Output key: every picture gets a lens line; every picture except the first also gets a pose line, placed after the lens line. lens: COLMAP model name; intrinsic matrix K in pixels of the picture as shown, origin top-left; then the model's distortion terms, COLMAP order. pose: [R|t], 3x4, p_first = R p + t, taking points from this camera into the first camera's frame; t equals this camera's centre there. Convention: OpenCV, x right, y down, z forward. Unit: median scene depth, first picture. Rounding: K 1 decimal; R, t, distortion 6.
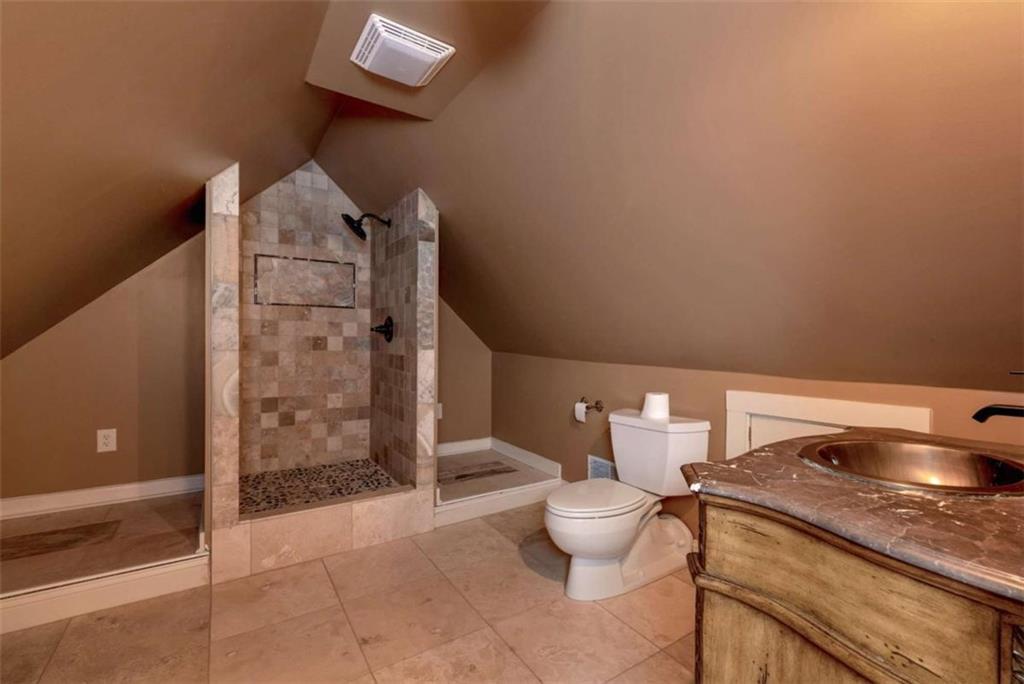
lens RADIAL K [[446.9, 0, 512.0], [0, 446.9, 342.0], [0, 0, 1]] dist [0.000400, -0.000228]
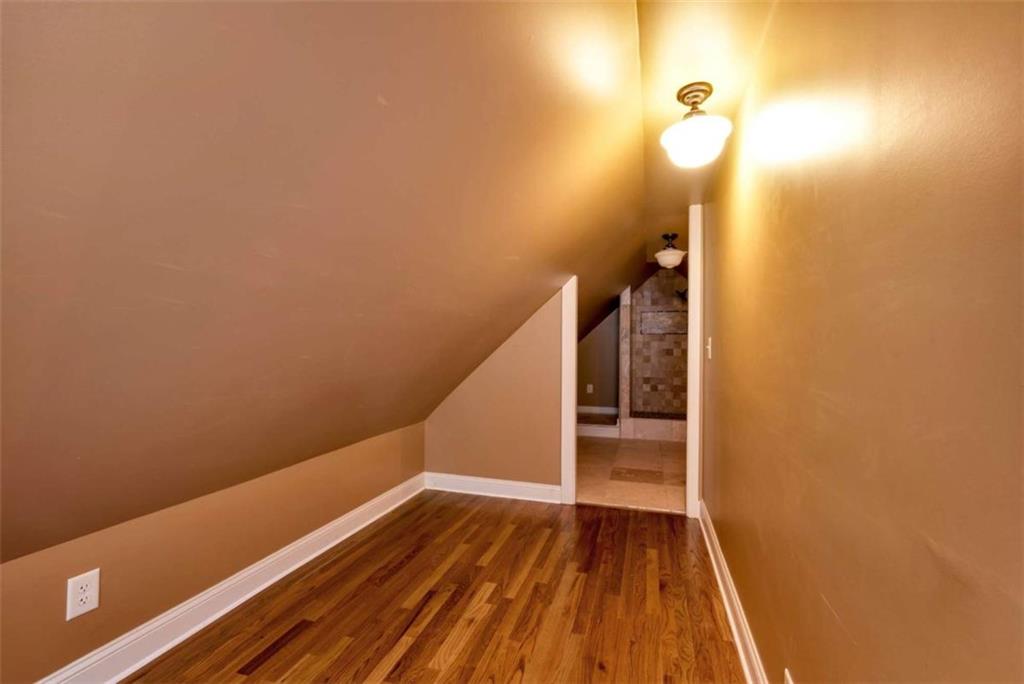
lens RADIAL K [[446.9, 0, 512.0], [0, 446.9, 342.0], [0, 0, 1]] dist [0.000400, -0.000228]
pose [[0.645079, -0.009584, -0.764056, 0.696500], [-0.012382, 0.999659, -0.022994, 0.012514], [0.764016, 0.024293, 0.644740, -0.901757]]
